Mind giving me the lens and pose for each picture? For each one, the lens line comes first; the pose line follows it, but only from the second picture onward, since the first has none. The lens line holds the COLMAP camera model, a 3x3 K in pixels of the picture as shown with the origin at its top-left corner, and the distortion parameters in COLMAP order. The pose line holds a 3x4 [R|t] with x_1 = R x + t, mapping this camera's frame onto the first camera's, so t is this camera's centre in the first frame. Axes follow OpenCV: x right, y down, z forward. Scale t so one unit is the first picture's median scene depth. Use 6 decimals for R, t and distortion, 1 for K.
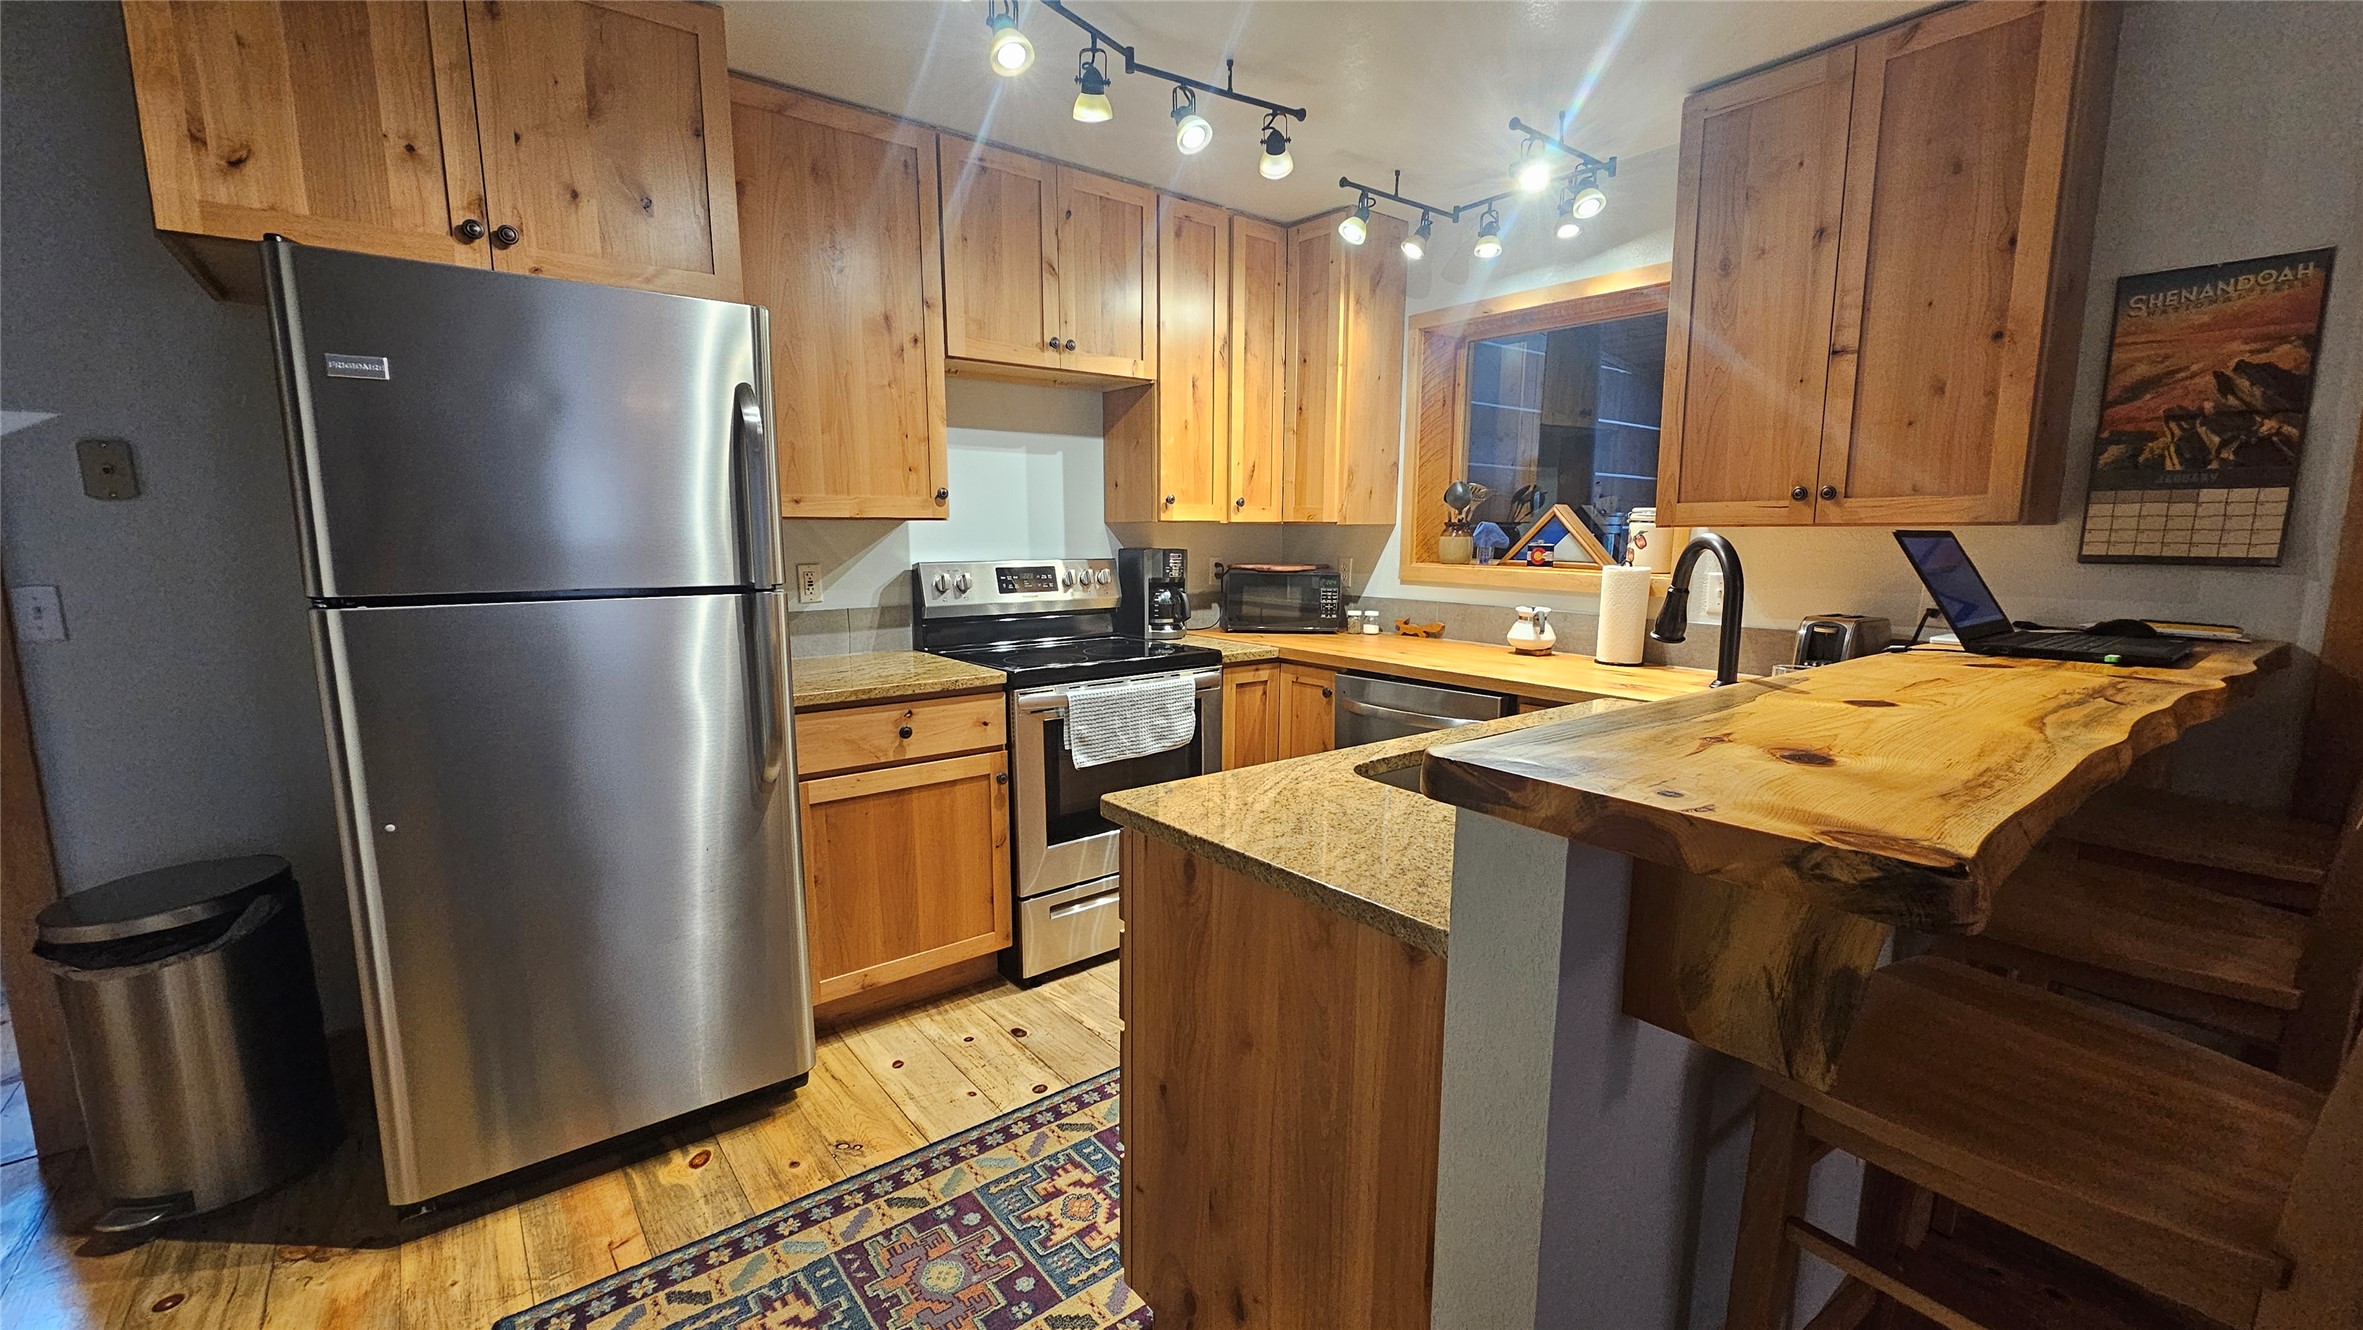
lens RADIAL K [[978.3, 0, 1181.5], [0, 978.3, 665.0], [0, 0, 1]] dist [0.000051, 0.000003]
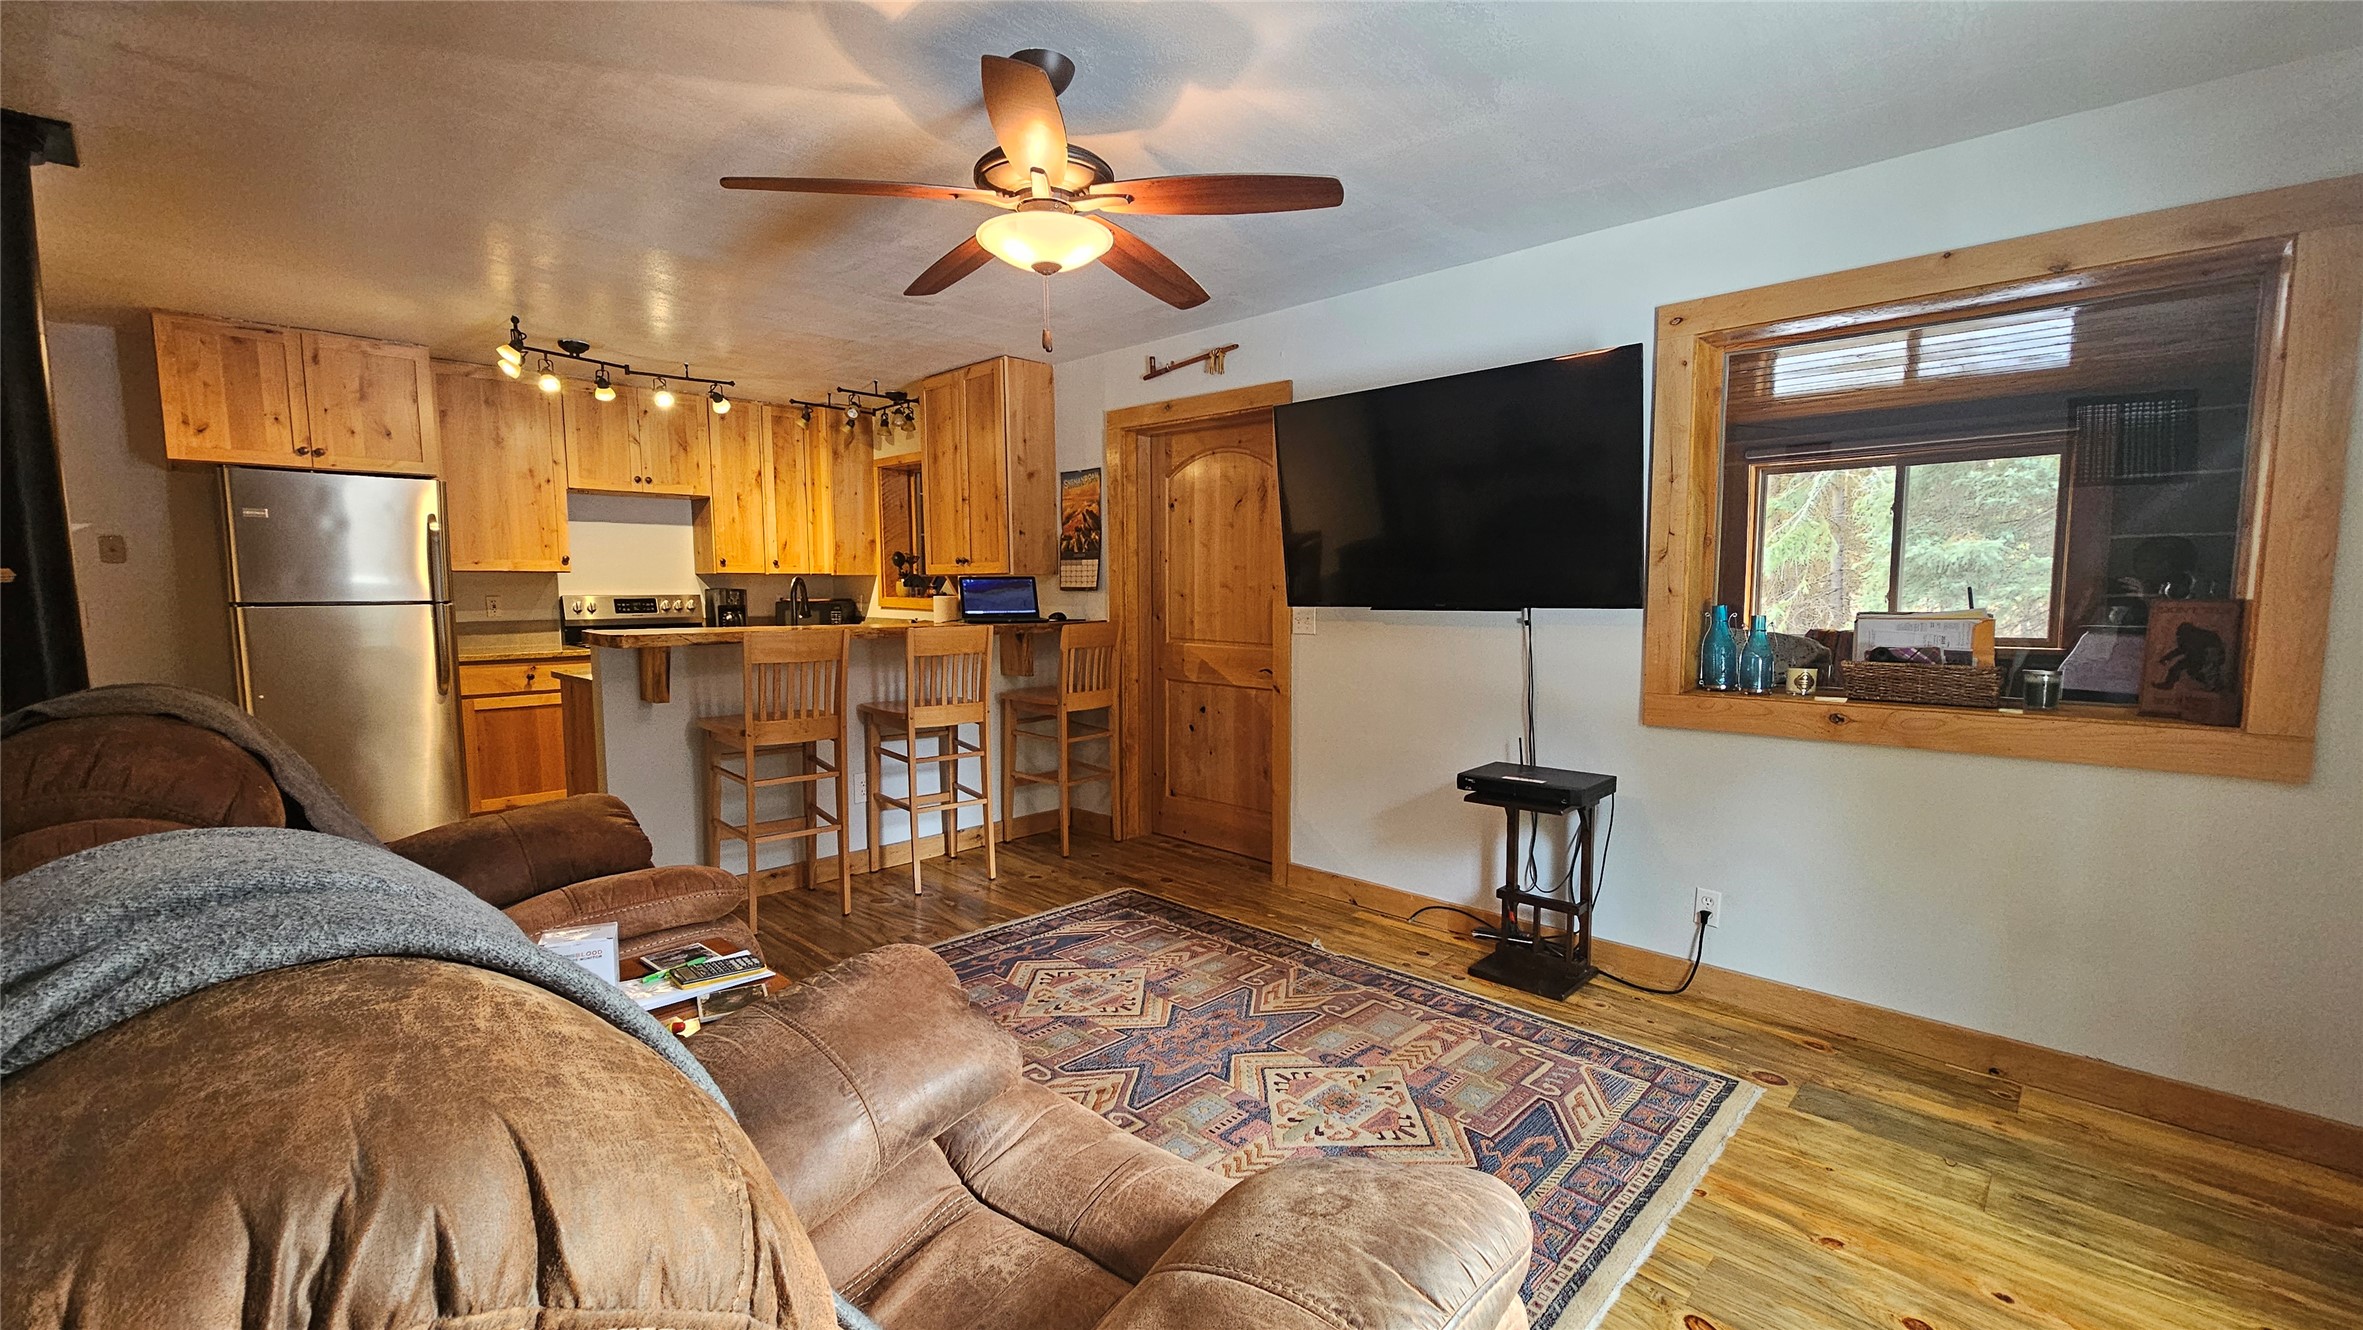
lens RADIAL K [[978.3, 0, 1181.5], [0, 978.3, 665.0], [0, 0, 1]] dist [0.000051, 0.000003]
pose [[0.991839, -0.011911, 0.126937, 0.984217], [0.018602, 0.998492, -0.051659, 0.215013], [-0.126130, 0.053599, 0.990565, -1.451997]]
